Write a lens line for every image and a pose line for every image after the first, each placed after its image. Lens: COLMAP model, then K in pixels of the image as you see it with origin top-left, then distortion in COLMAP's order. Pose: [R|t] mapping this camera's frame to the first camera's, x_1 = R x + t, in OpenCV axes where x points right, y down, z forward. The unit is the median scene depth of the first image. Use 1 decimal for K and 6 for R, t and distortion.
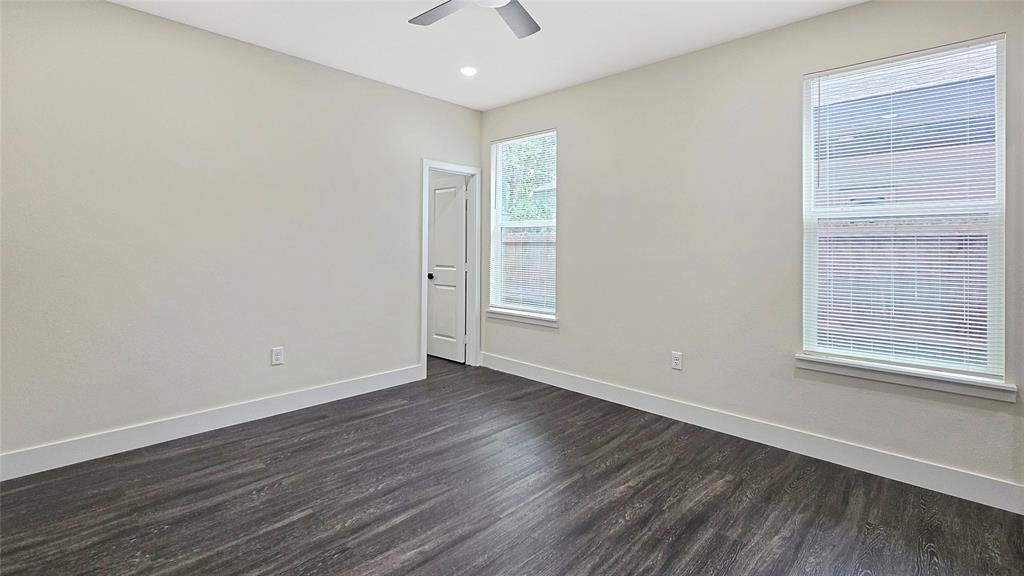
lens RADIAL K [[450.6, 0, 510.1], [0, 450.6, 288.1], [0, 0, 1]] dist [-0.000380, -0.000097]
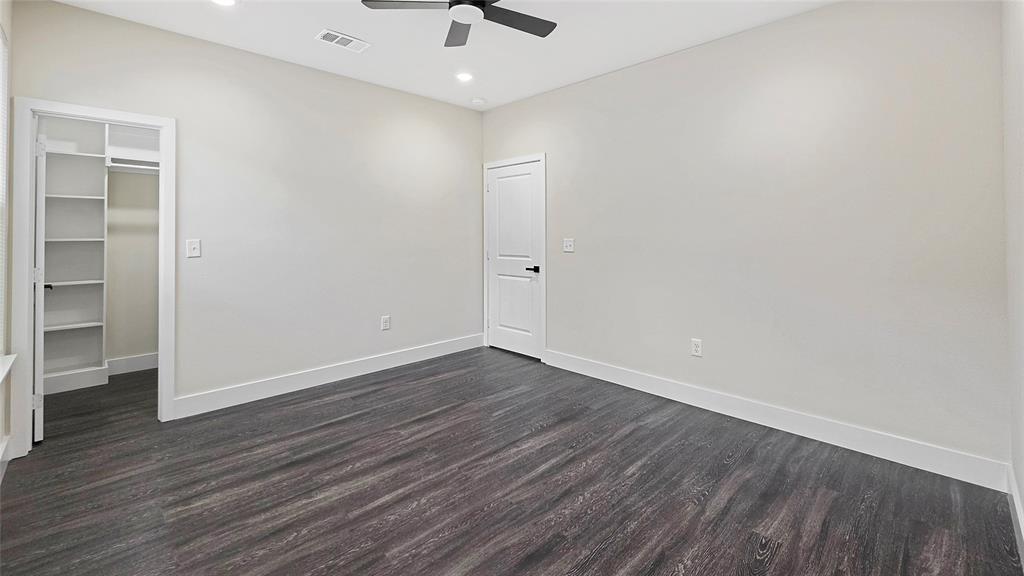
lens RADIAL K [[450.6, 0, 514.4], [0, 450.6, 288.6], [0, 0, 1]] dist [-0.000380, -0.000097]
pose [[-0.999450, -0.011871, 0.030974, -0.187259], [-0.005115, 0.977757, 0.209678, -0.181997], [-0.032774, 0.209404, -0.977280, 1.930045]]
